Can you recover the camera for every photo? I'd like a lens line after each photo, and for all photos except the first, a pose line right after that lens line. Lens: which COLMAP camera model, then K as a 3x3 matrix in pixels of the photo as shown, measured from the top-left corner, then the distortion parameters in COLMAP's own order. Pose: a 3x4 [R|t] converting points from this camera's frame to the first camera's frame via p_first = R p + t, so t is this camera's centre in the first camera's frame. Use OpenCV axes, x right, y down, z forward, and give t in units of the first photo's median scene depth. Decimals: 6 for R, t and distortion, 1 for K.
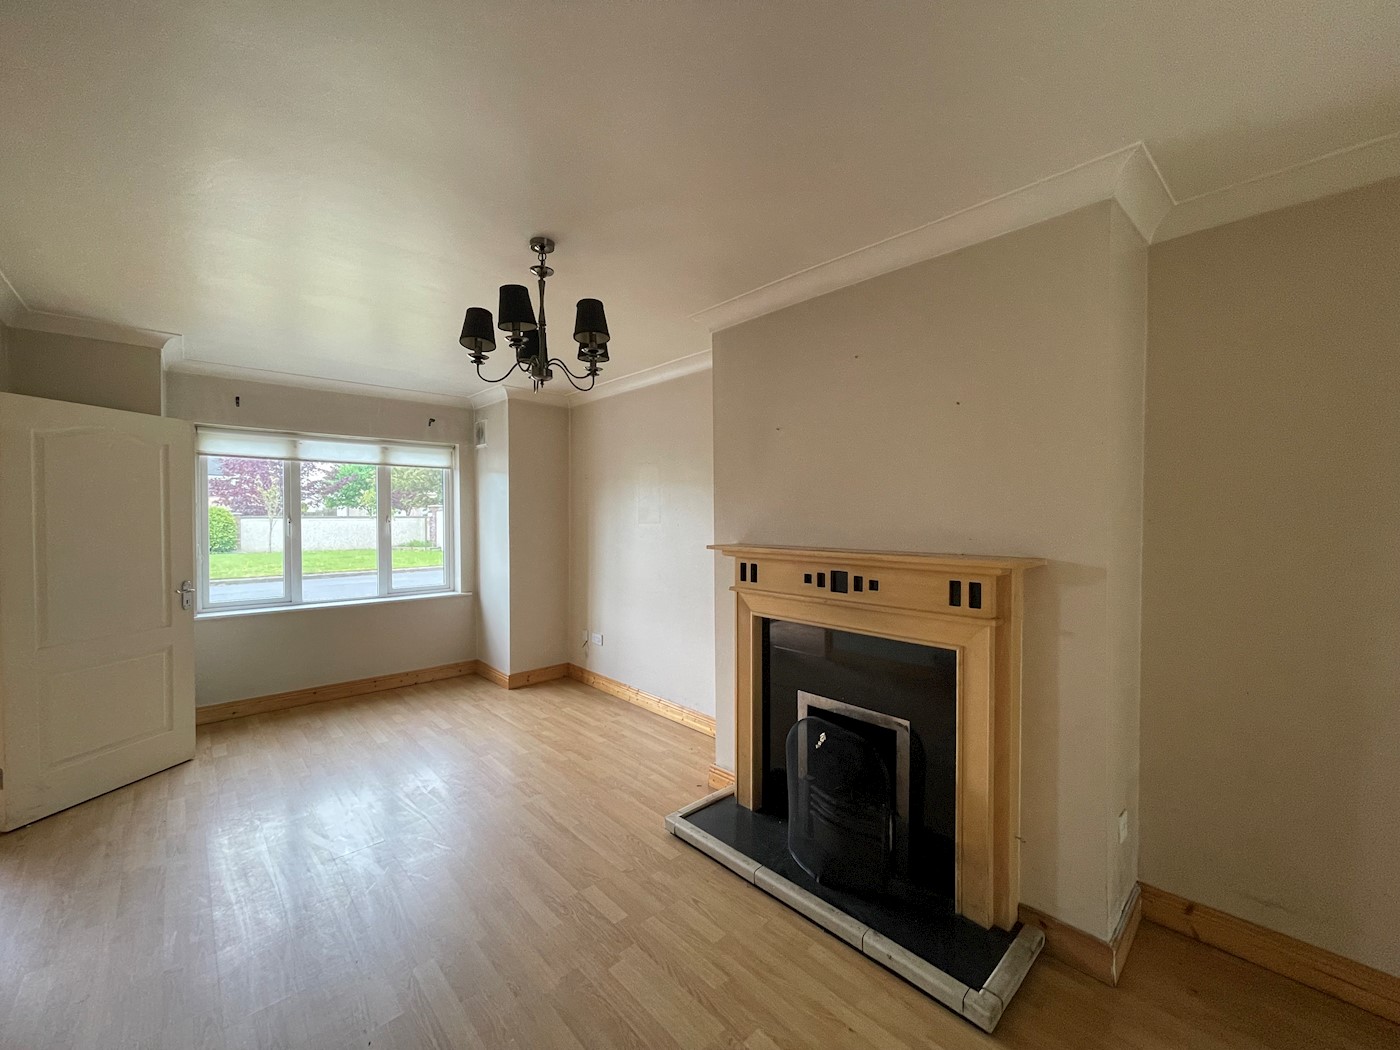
lens RADIAL K [[567.1, 0, 694.8], [0, 567.1, 525.2], [0, 0, 1]] dist [-0.000771, -0.000469]
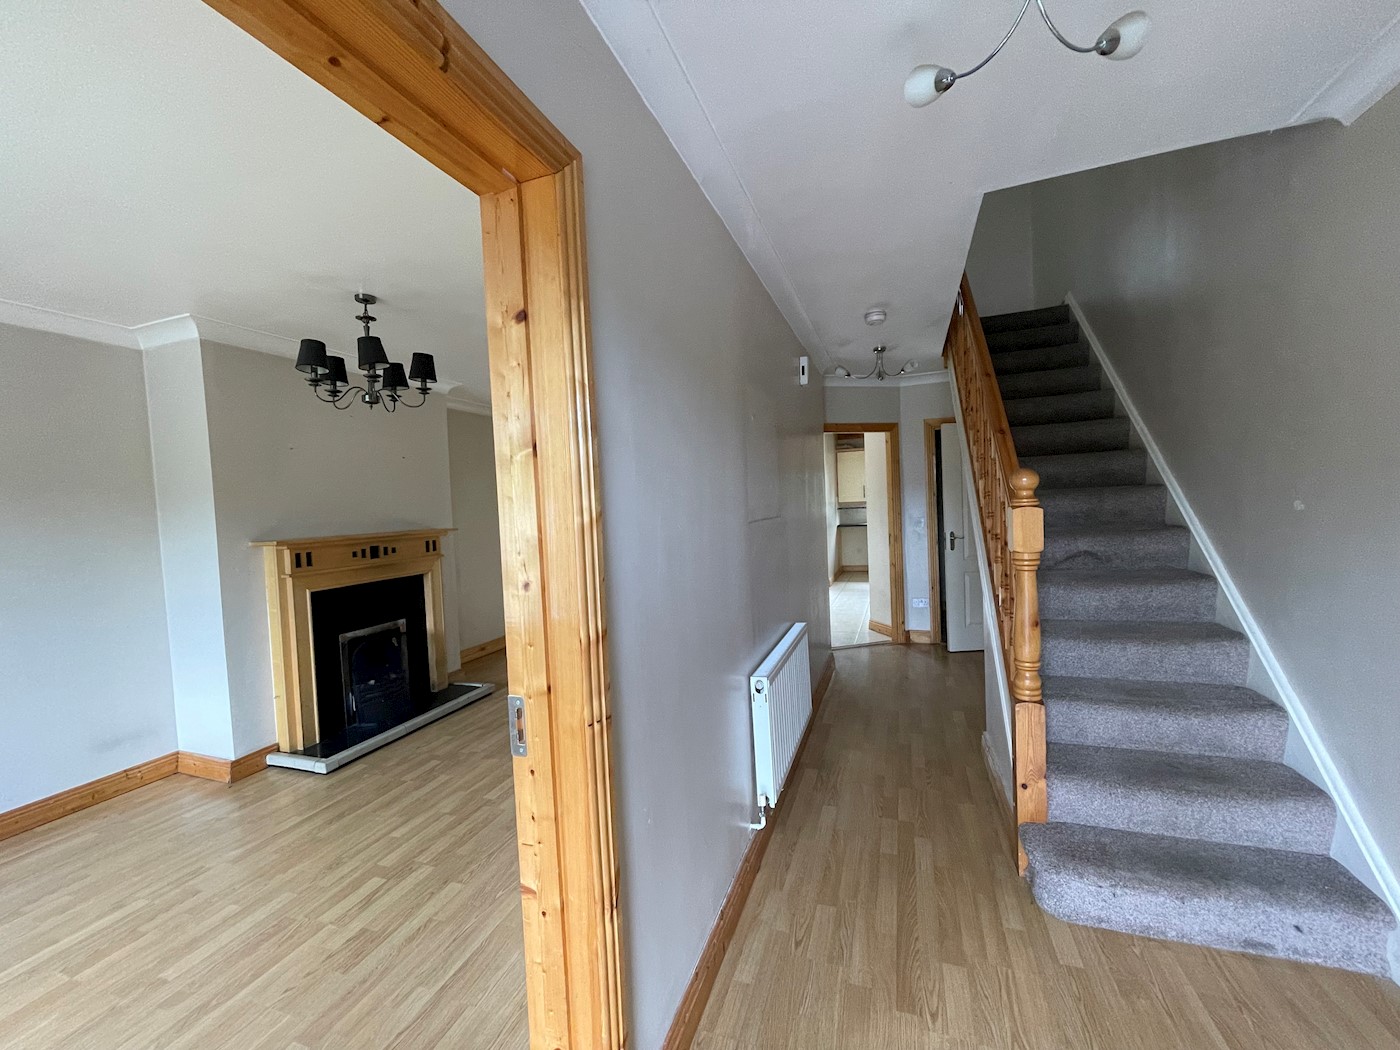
lens RADIAL K [[566.4, 0, 694.4], [0, 566.4, 525.5], [0, 0, 1]] dist [-0.002991, 0.003345]
pose [[-0.466572, -0.004761, 0.884470, -1.006195], [0.067517, 0.996876, 0.040983, 0.009582], [-0.881902, 0.078838, -0.464793, 0.563137]]
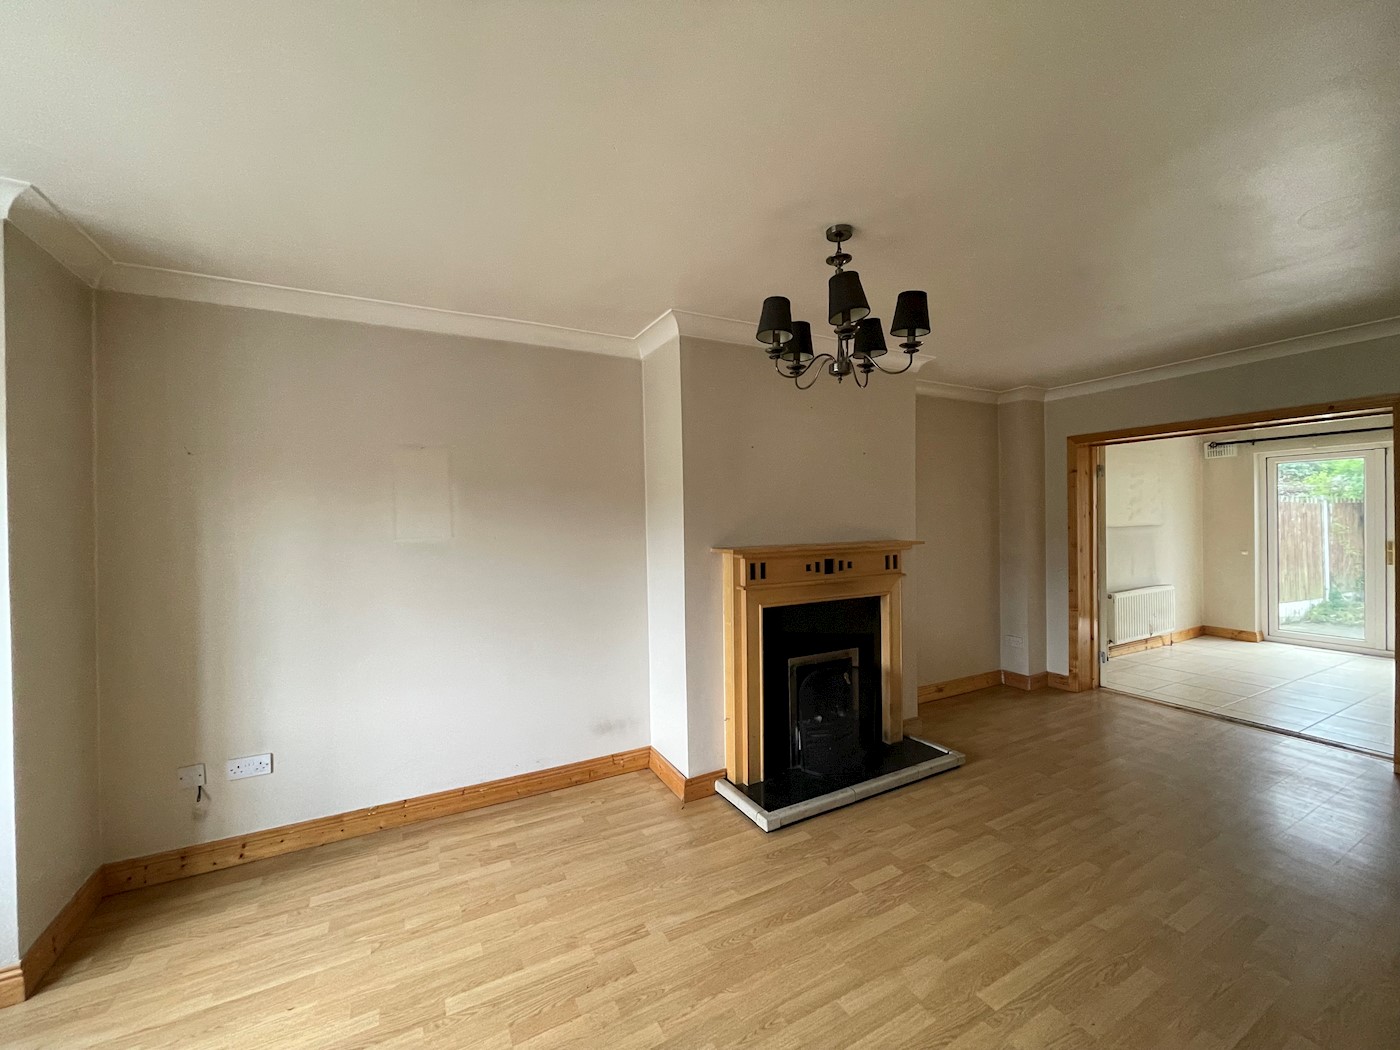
lens RADIAL K [[567.1, 0, 694.8], [0, 567.1, 525.2], [0, 0, 1]] dist [-0.000771, -0.000469]
pose [[0.244401, -0.008369, 0.969638, -0.719123], [0.035250, 0.999378, -0.000259, -0.008628], [-0.969033, 0.034243, 0.244544, 0.585575]]
